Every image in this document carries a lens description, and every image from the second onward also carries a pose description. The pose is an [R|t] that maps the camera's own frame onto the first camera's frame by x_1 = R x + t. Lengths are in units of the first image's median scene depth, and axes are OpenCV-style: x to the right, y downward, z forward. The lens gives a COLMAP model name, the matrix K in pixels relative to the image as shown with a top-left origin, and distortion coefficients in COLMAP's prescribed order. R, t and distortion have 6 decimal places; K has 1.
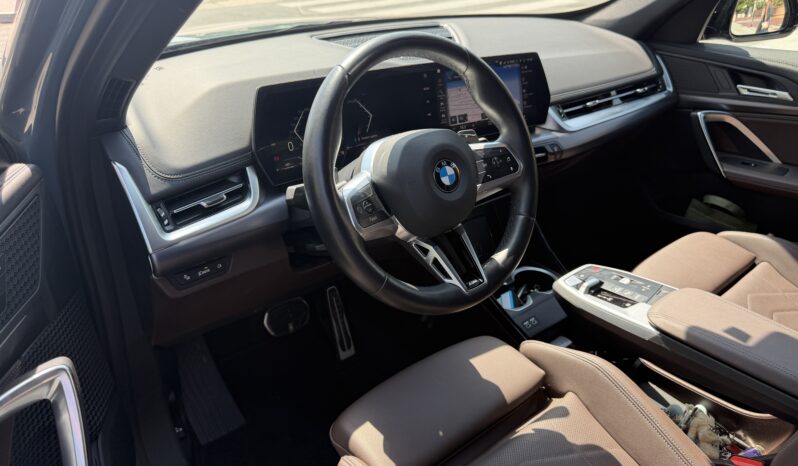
lens RADIAL K [[568.0, 0, 404.4], [0, 568.0, 236.1], [0, 0, 1]] dist [0.016939, -0.003825]
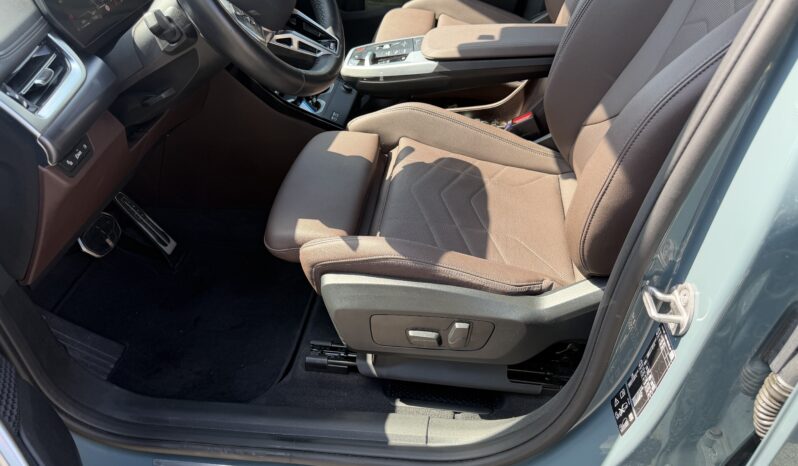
lens RADIAL K [[568.3, 0, 402.6], [0, 568.3, 229.9], [0, 0, 1]] dist [0.036397, -0.044971]
pose [[0.722059, -0.488879, 0.489518, -0.415984], [0.399178, 0.872310, 0.282369, 0.099016], [-0.565056, -0.008482, 0.825009, -0.028416]]
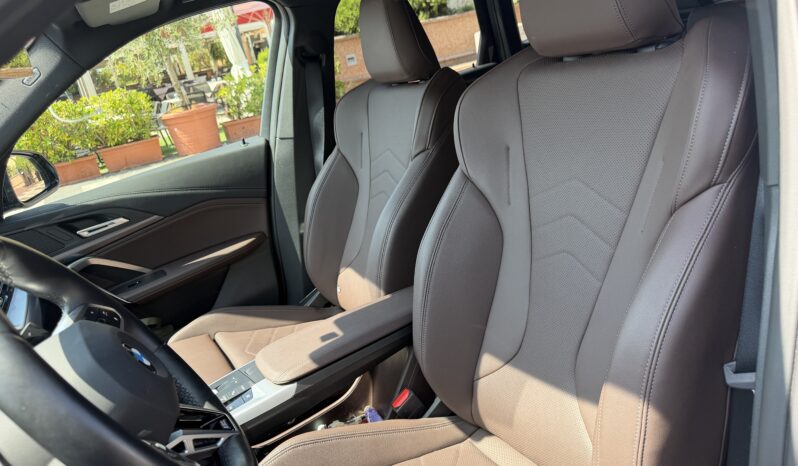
lens RADIAL K [[568.3, 0, 402.6], [0, 568.3, 229.9], [0, 0, 1]] dist [0.036397, -0.044971]
pose [[0.153409, -0.357582, 0.921196, -0.427946], [0.631933, 0.752189, 0.186741, -0.126966], [-0.759688, 0.553486, 0.341360, 0.277192]]
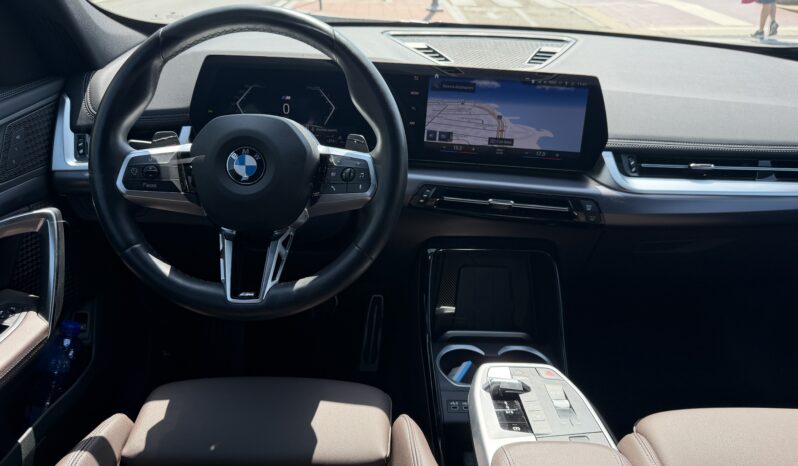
lens RADIAL K [[568.0, 0, 404.4], [0, 568.0, 236.1], [0, 0, 1]] dist [0.016939, -0.003825]
pose [[0.794877, 0.285570, -0.535369, 0.589936], [-0.311826, 0.949152, 0.043307, -0.090000], [0.520513, 0.132519, 0.843507, 0.307883]]
